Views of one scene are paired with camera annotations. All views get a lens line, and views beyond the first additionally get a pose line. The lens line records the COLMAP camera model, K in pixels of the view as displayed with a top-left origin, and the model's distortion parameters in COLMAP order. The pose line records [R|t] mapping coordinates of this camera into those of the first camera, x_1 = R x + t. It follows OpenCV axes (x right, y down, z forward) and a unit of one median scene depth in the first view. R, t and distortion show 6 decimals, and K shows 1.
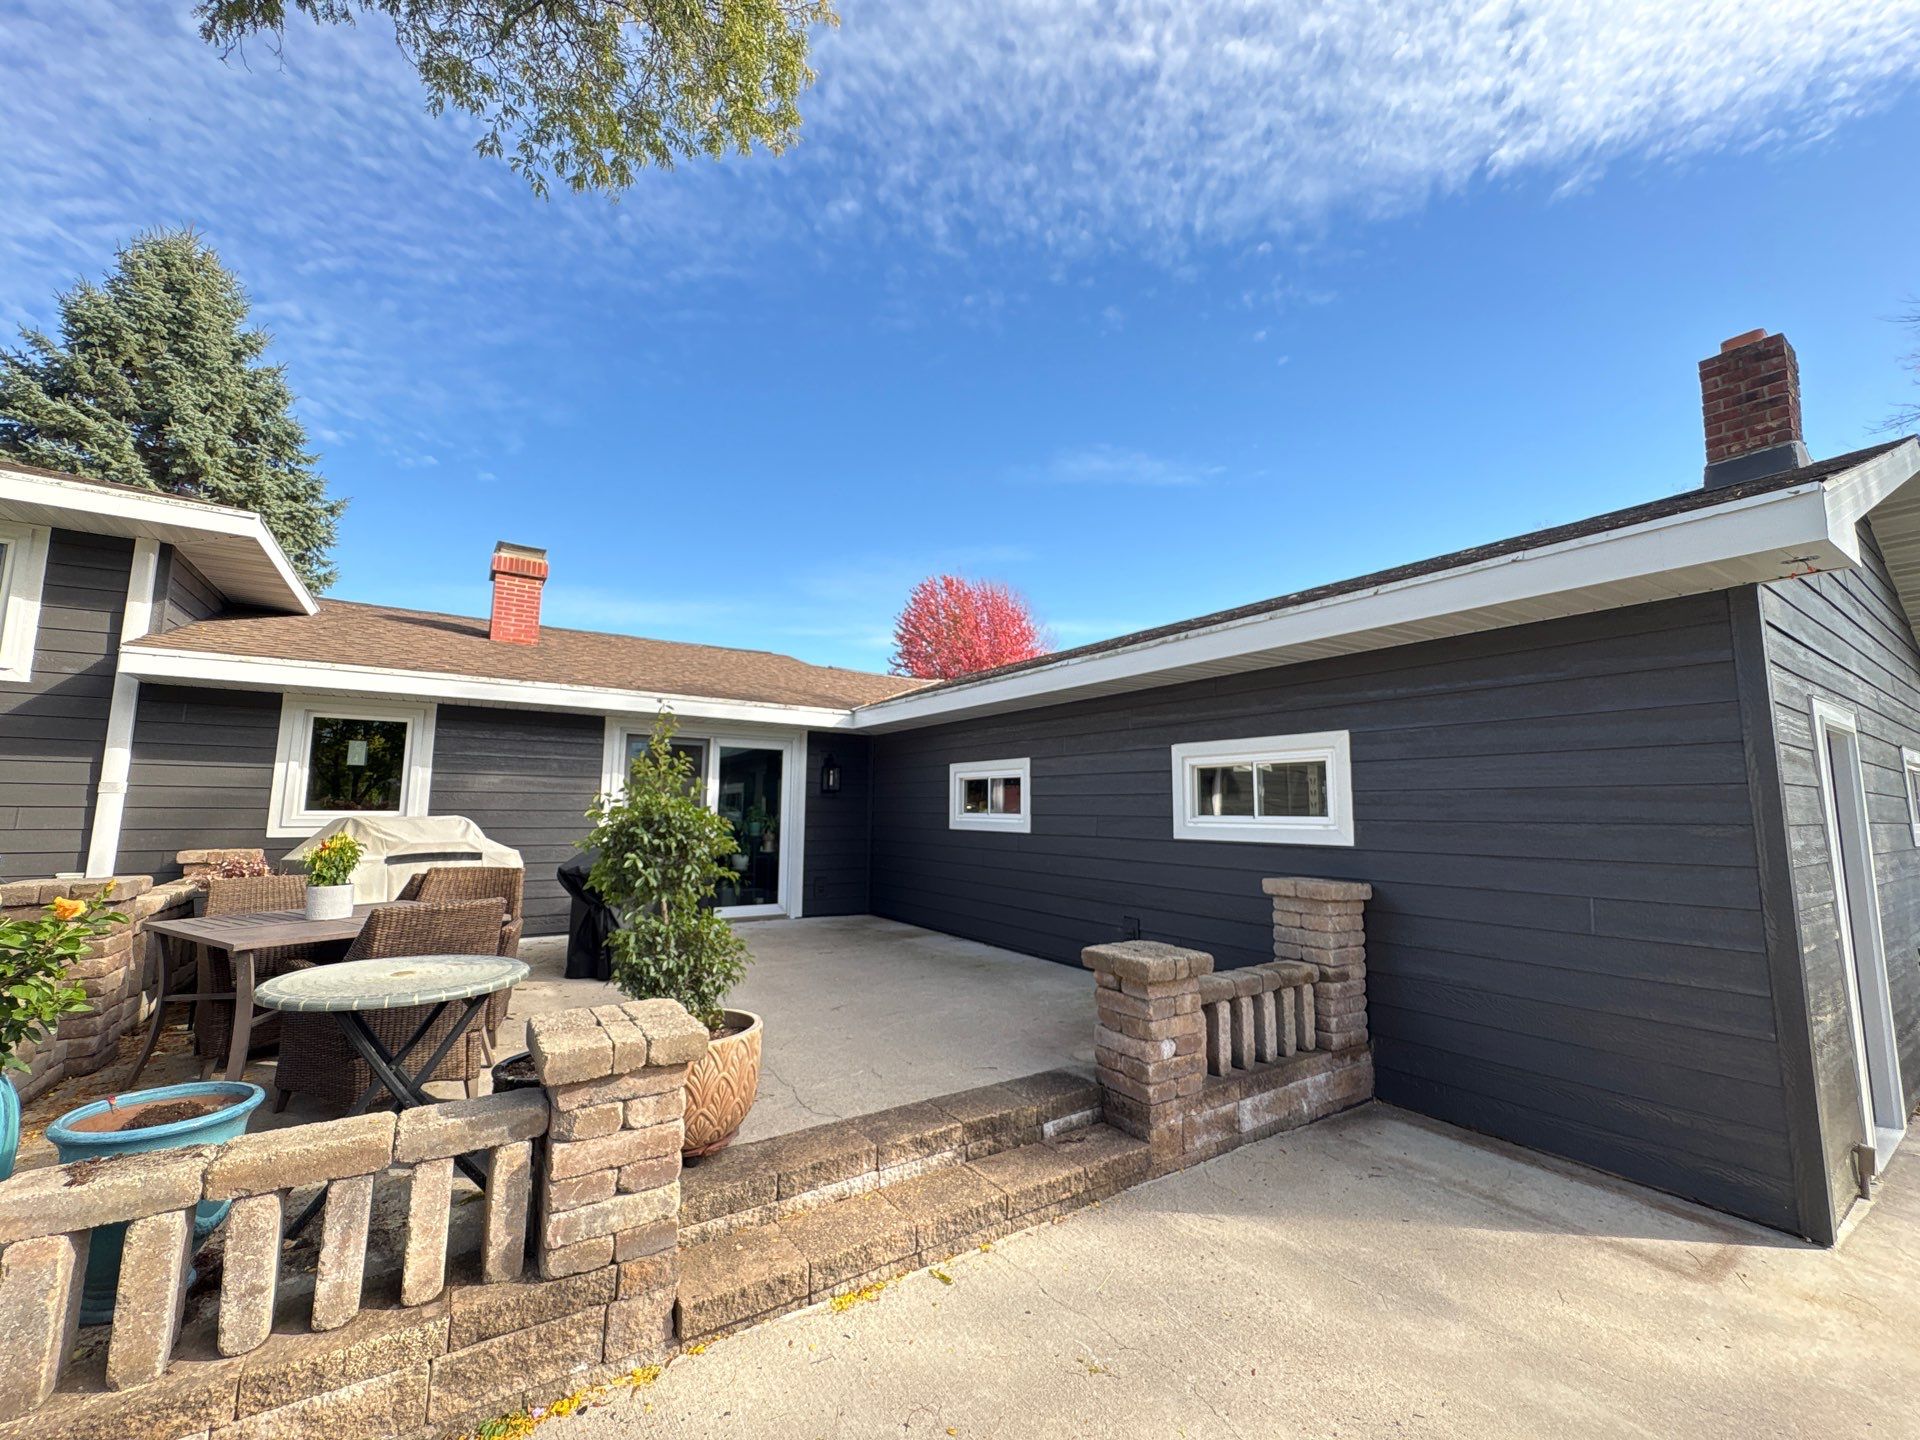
lens RADIAL K [[766.2, 0, 960.0], [0, 766.2, 720.0], [0, 0, 1]] dist [0.000675, -0.000043]
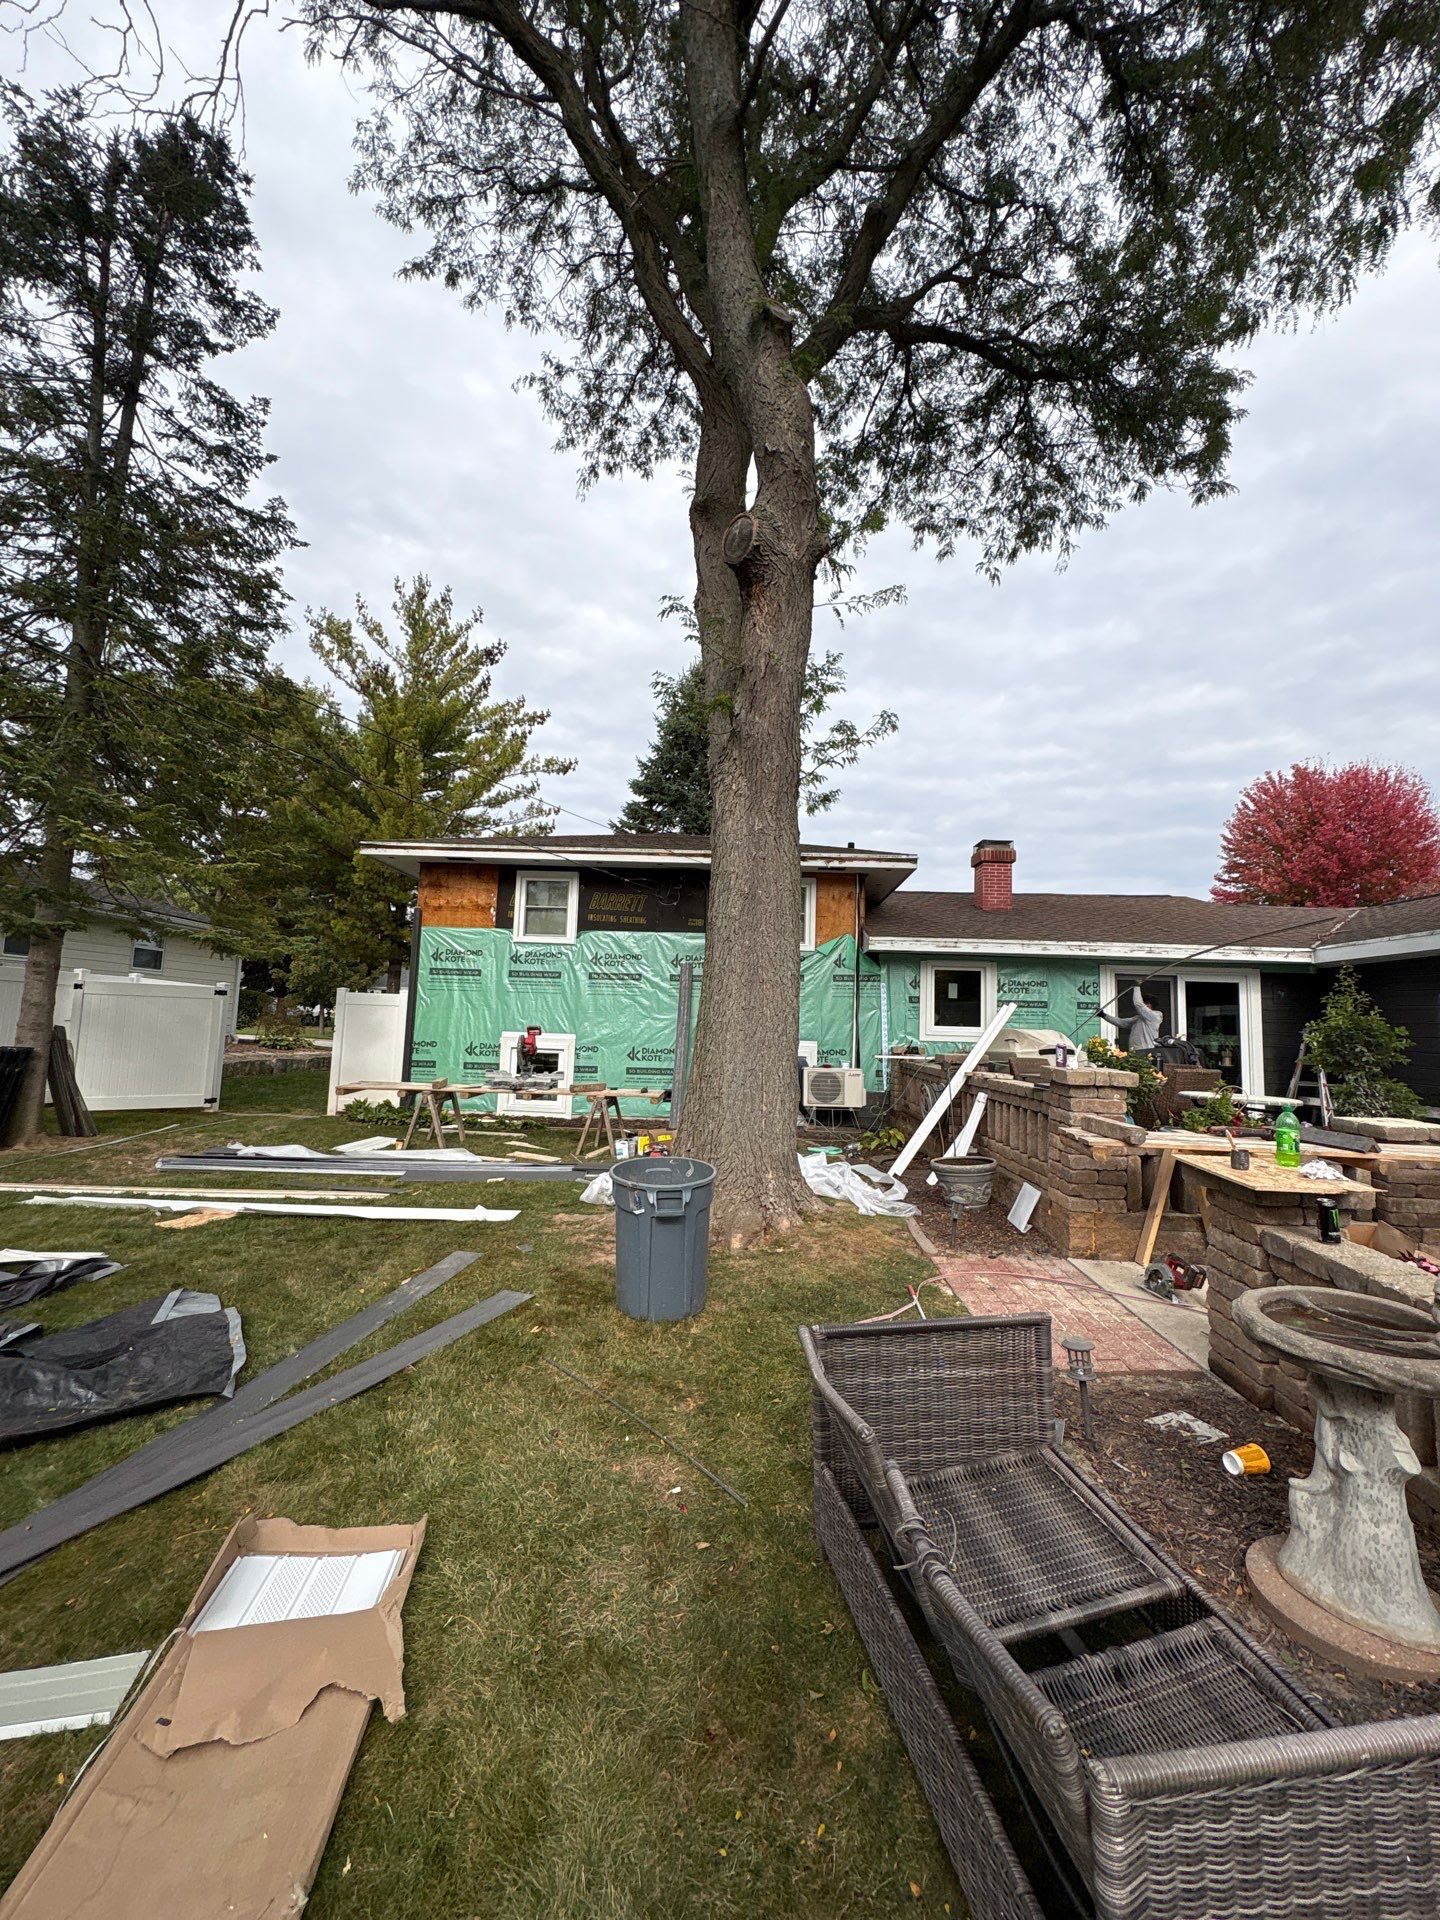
lens RADIAL K [[766.2, 0, 720.0], [0, 766.2, 960.0], [0, 0, 1]] dist [0.000675, -0.000043]
pose [[0.810055, -0.037482, -0.585155, -0.183864], [0.048018, 0.998843, 0.002493, -0.038852], [0.584385, -0.030118, 0.810917, -0.458319]]
